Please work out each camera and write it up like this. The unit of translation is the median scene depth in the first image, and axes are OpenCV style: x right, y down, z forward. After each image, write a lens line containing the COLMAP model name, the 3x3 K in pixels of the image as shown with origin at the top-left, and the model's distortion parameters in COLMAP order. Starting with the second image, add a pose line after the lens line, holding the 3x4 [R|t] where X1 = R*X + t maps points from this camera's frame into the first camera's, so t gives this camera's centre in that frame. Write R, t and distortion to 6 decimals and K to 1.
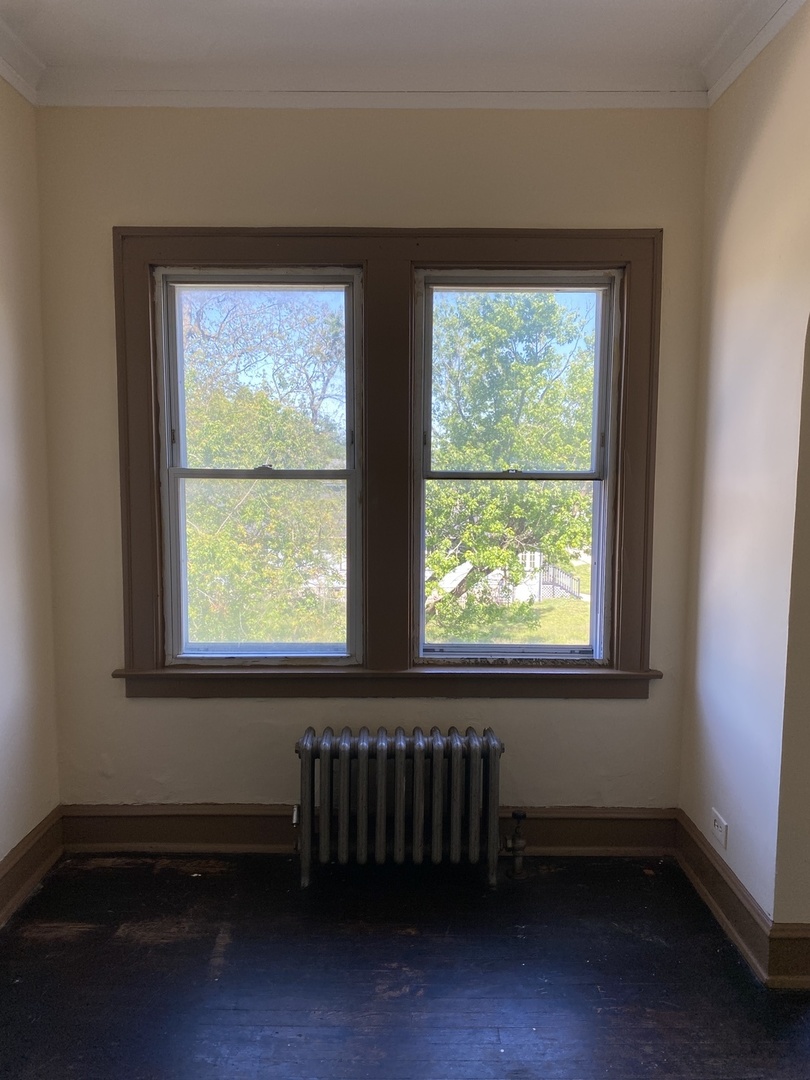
lens RADIAL K [[838.6, 0, 405.0], [0, 838.6, 540.0], [0, 0, 1]] dist [0.113335, -0.278862]
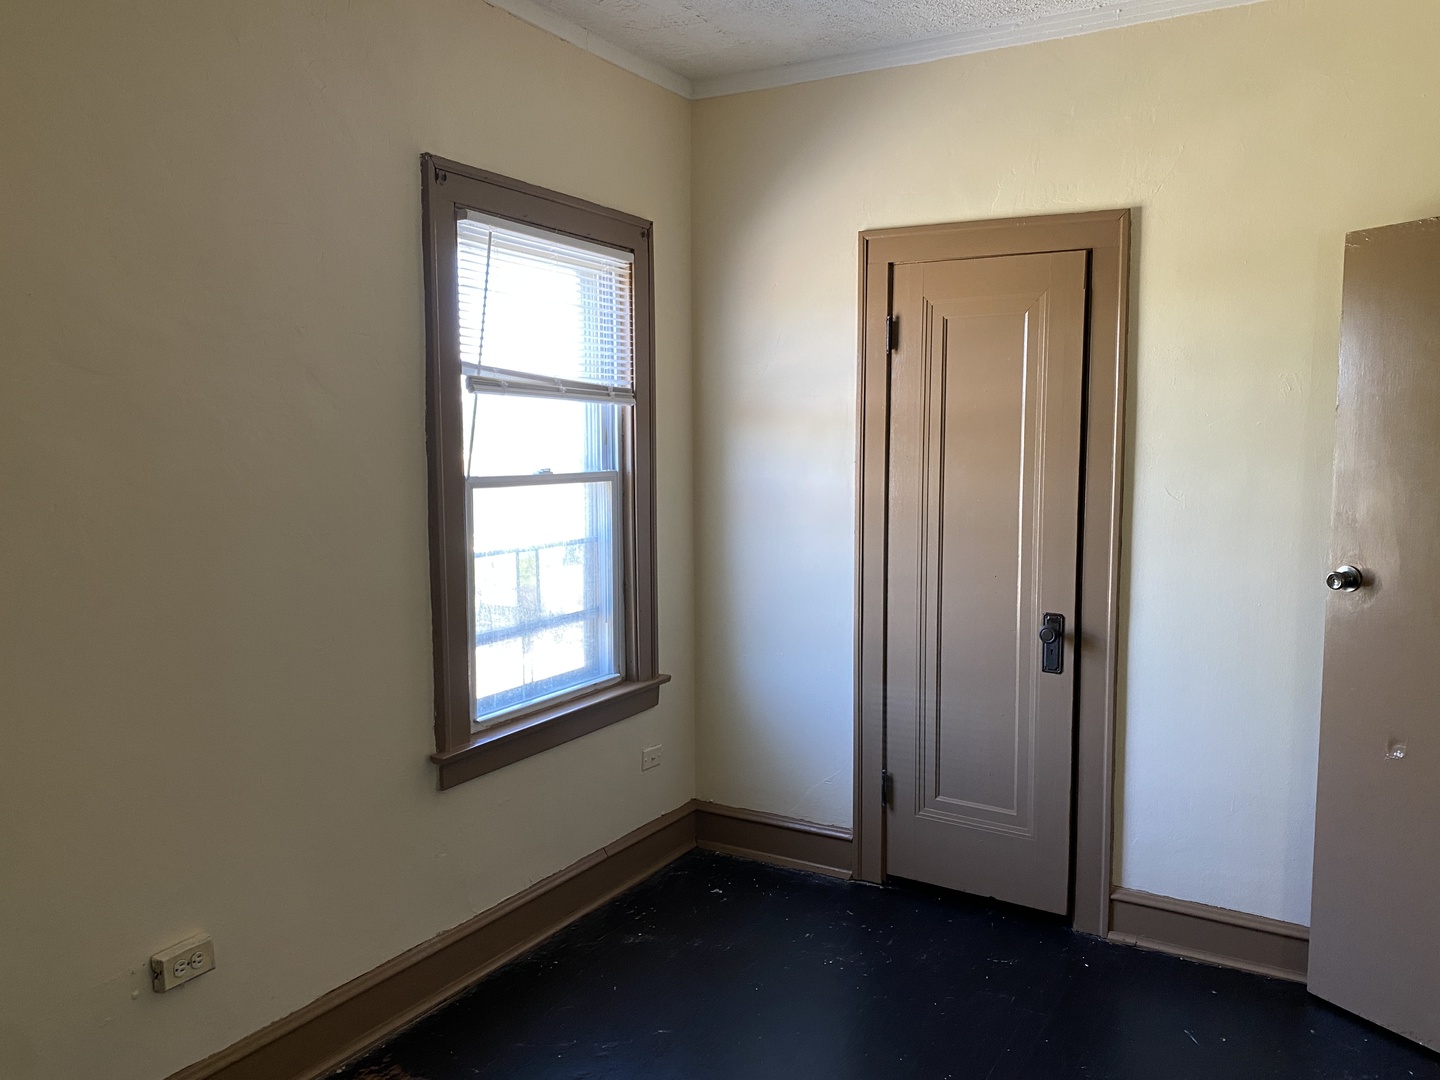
lens RADIAL K [[1118.1, 0, 724.2], [0, 1118.1, 560.9], [0, 0, 1]] dist [0.113335, -0.278862]
pose [[0.497544, -0.094923, 0.862230, -1.085642], [0.103695, 0.993375, 0.049524, -0.035400], [-0.861219, 0.064769, 0.504091, 0.300654]]
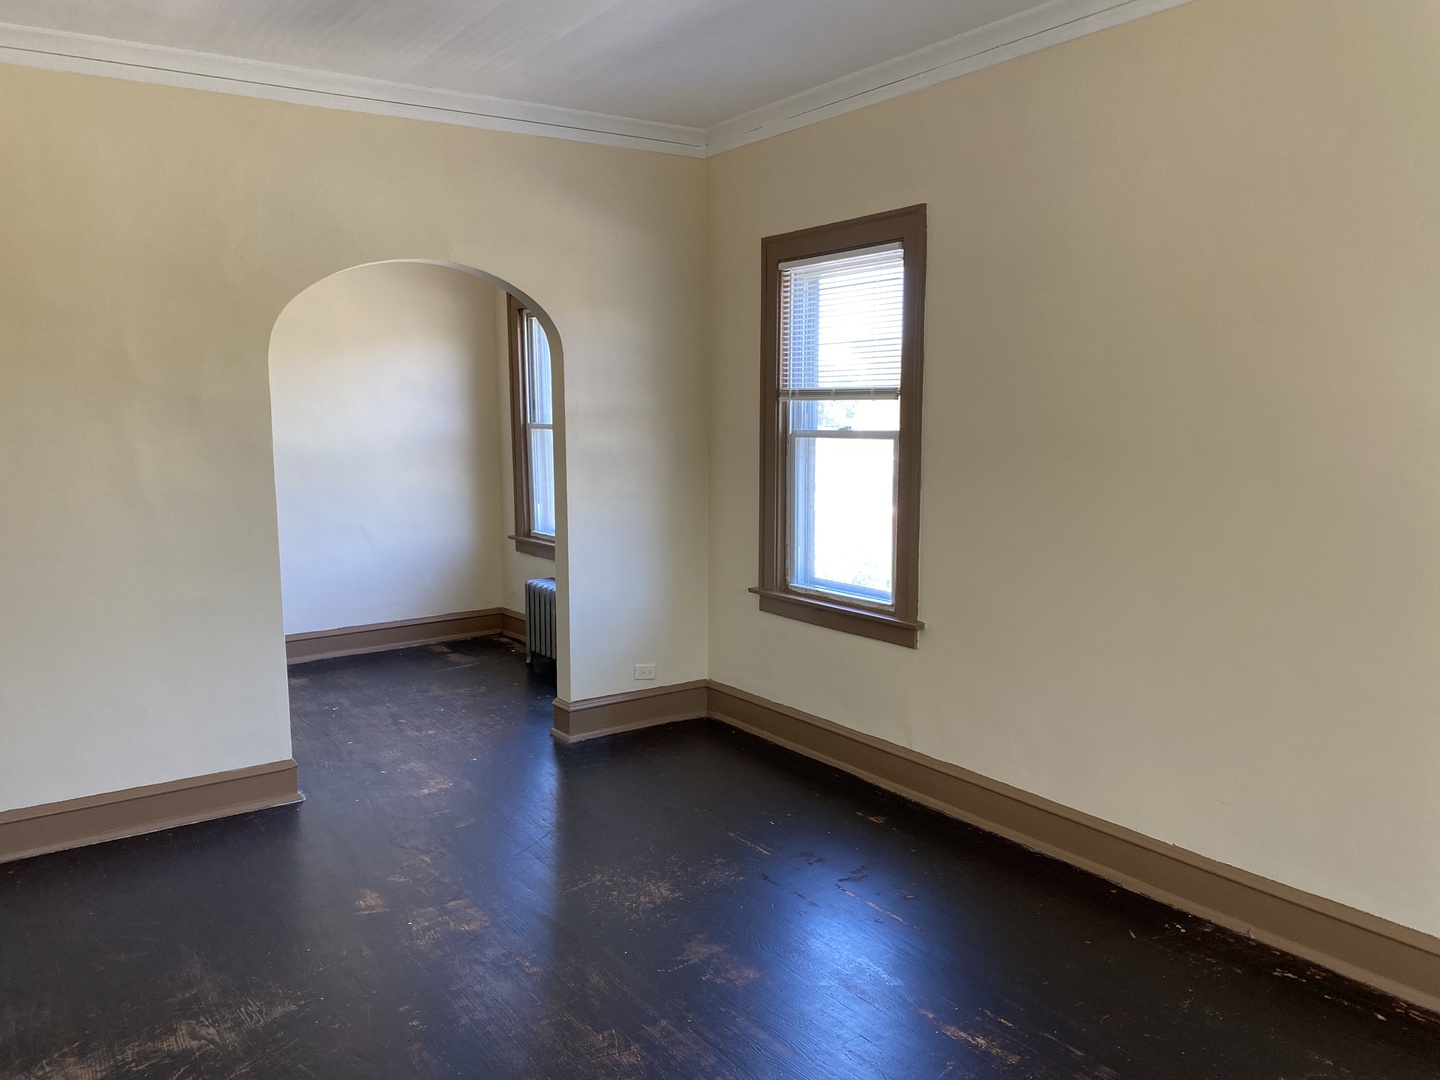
lens RADIAL K [[1118.1, 0, 724.2], [0, 1118.1, 560.9], [0, 0, 1]] dist [0.113335, -0.278862]
pose [[0.566704, 0.107642, -0.816859, 1.049033], [-0.088066, 0.993663, 0.069843, 0.001797], [0.819201, 0.032357, 0.572593, 0.003116]]
